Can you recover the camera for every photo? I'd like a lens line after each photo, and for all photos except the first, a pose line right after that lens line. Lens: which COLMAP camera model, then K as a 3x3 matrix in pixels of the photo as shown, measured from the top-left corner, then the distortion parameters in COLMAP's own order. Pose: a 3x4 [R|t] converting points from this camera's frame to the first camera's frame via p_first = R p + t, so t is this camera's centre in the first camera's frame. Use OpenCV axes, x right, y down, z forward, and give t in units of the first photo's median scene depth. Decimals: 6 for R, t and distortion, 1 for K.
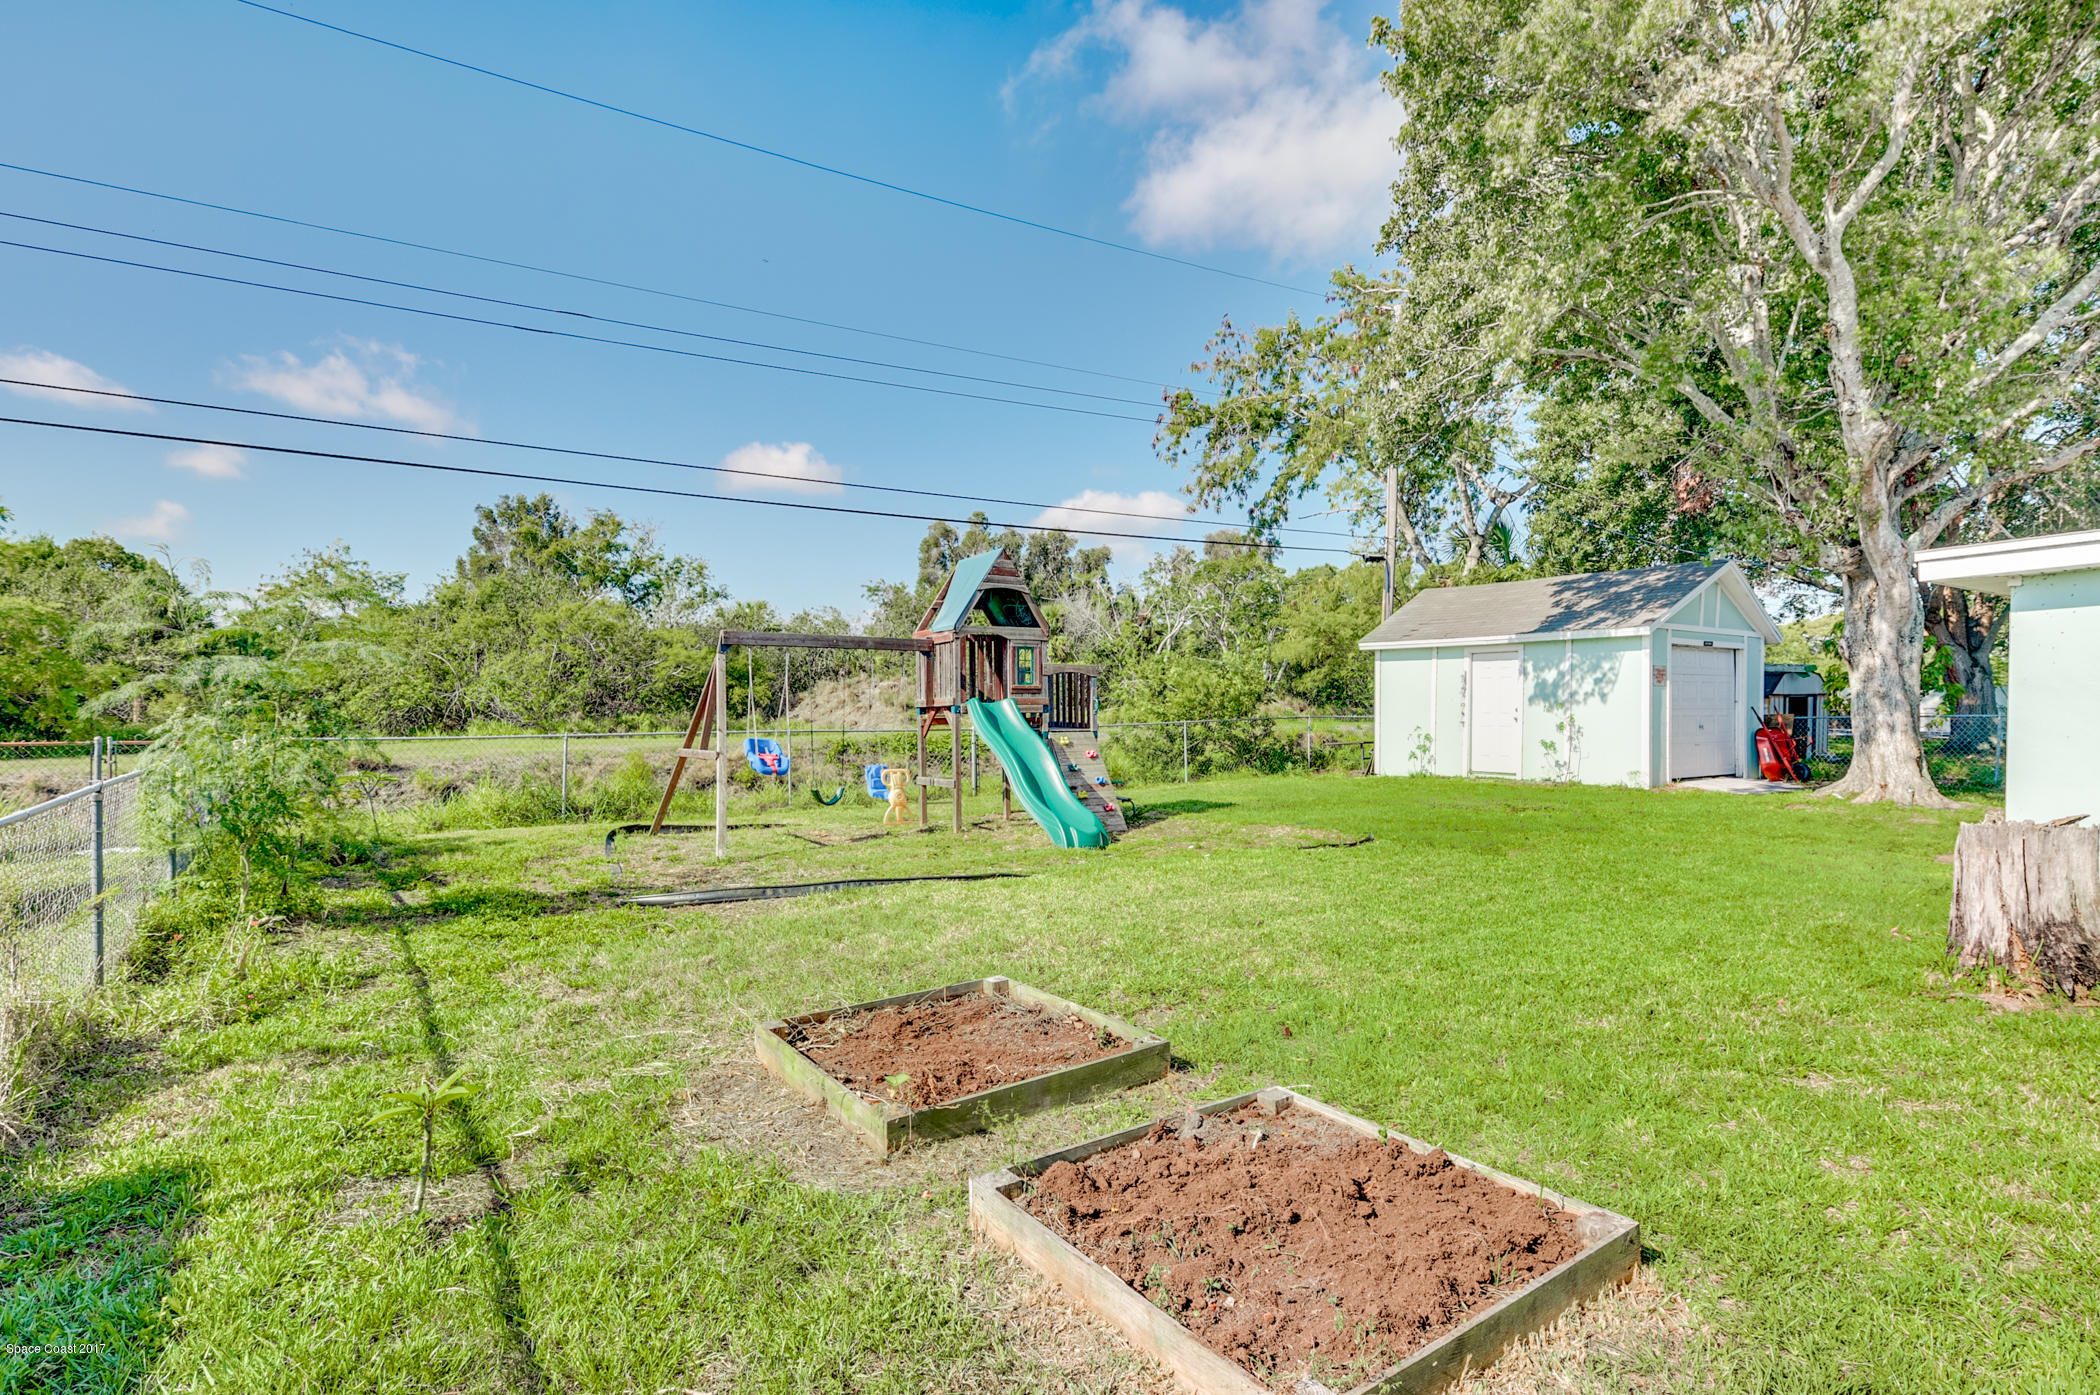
lens RADIAL K [[1055.9, 0, 1051.4], [0, 1055.9, 696.7], [0, 0, 1]] dist [-0.003843, -0.004740]
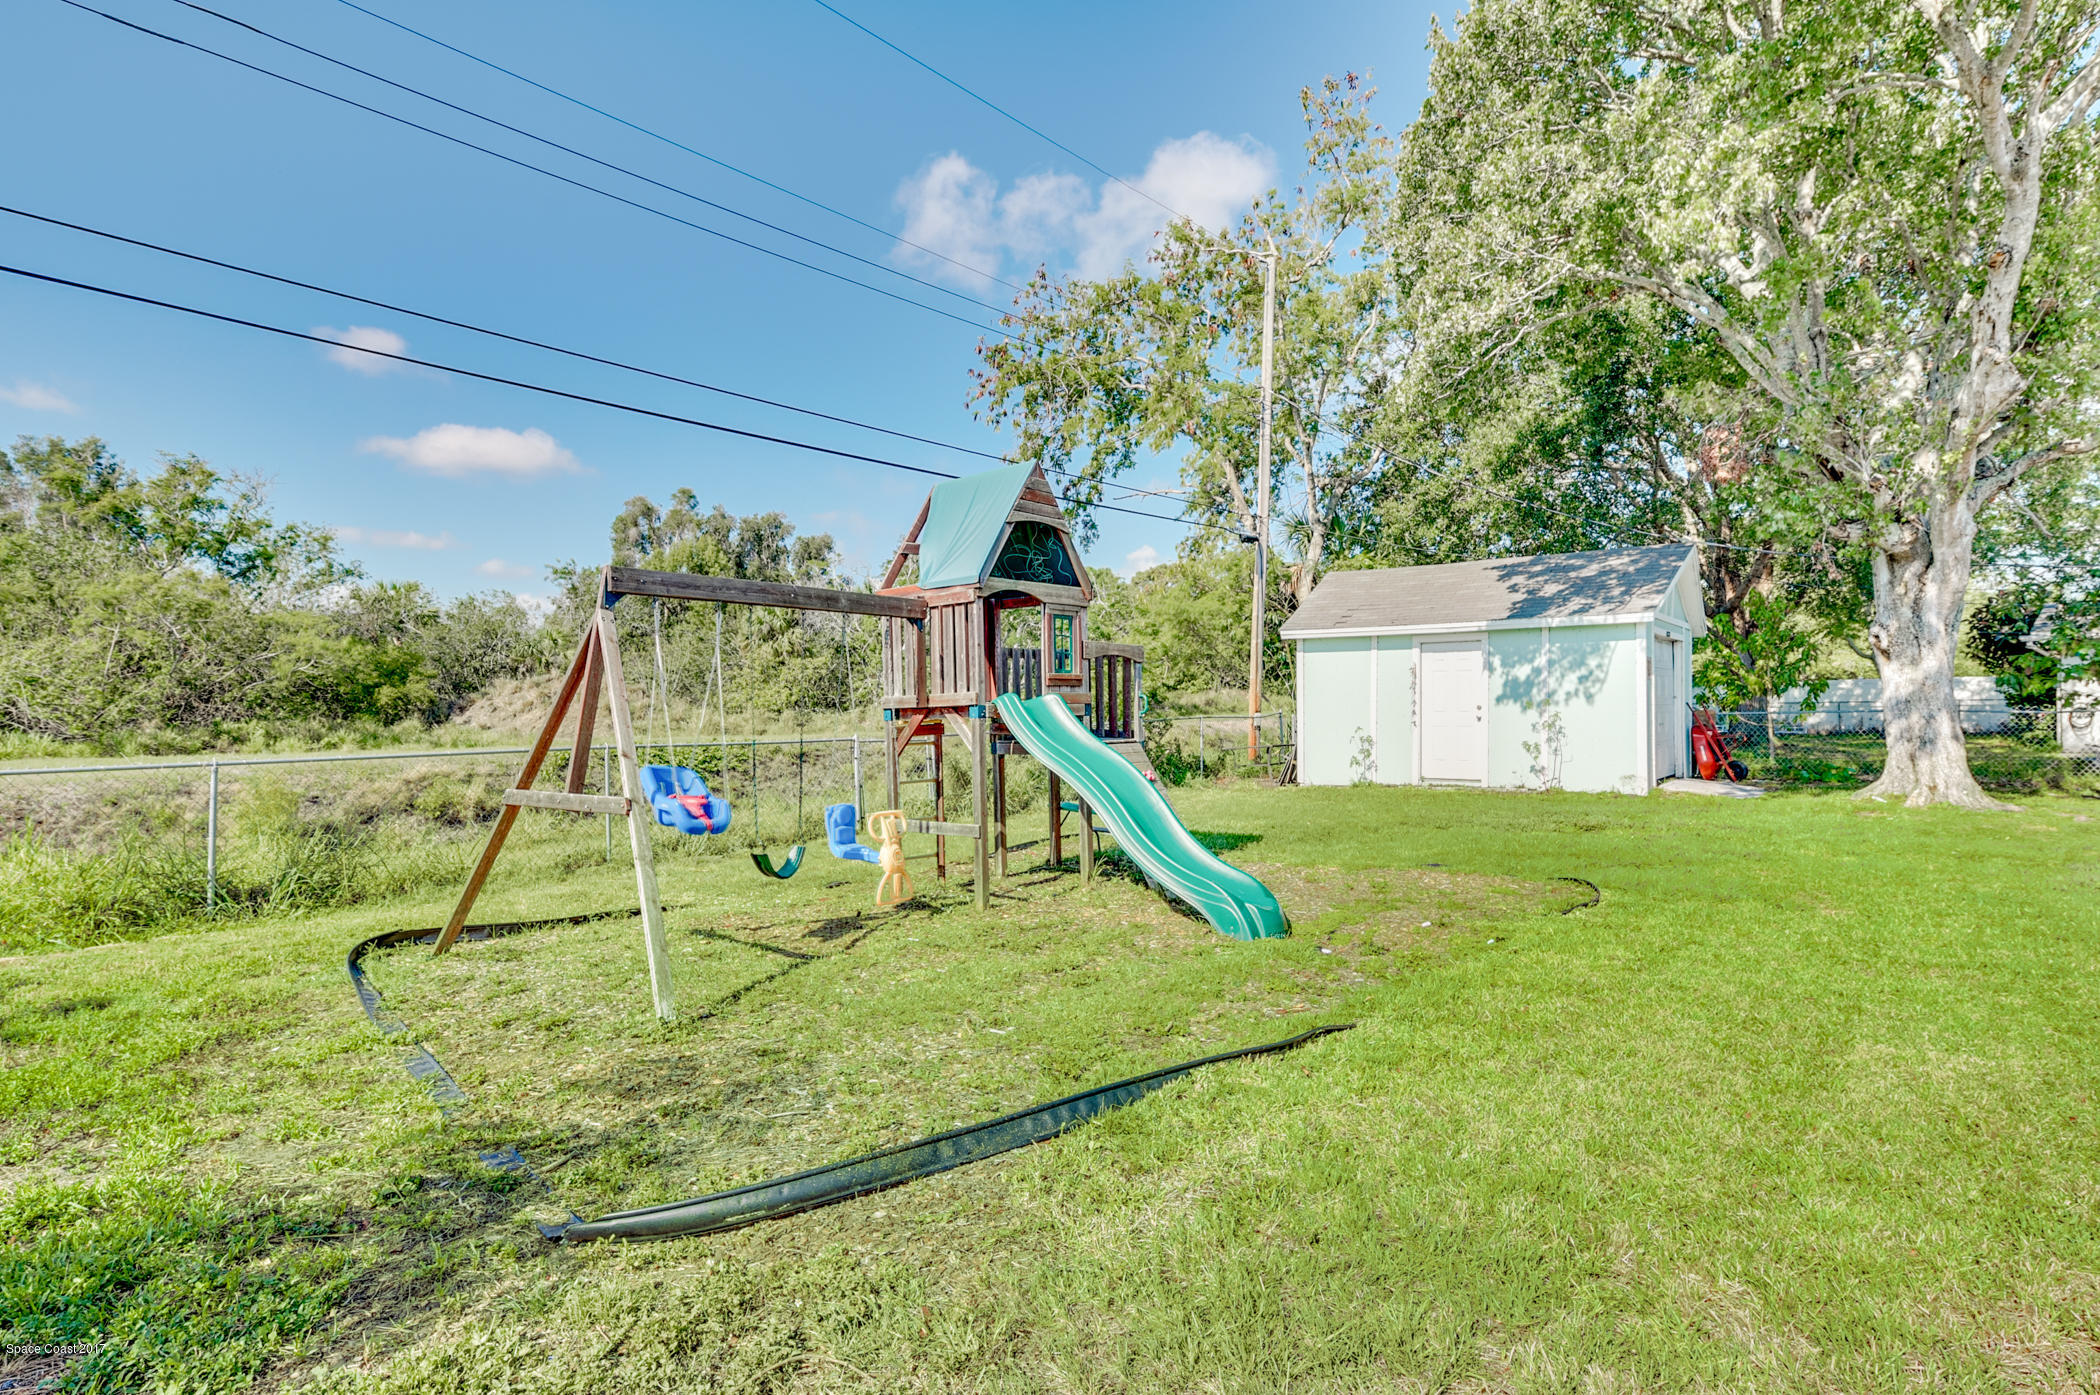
lens RADIAL K [[1055.9, 0, 1051.8], [0, 1055.9, 708.1], [0, 0, 1]] dist [-0.003843, -0.004740]
pose [[0.955251, -0.006117, 0.295734, -0.073954], [0.003296, 0.999944, 0.010036, 0.001180], [-0.295778, -0.008612, 0.955218, 0.124363]]
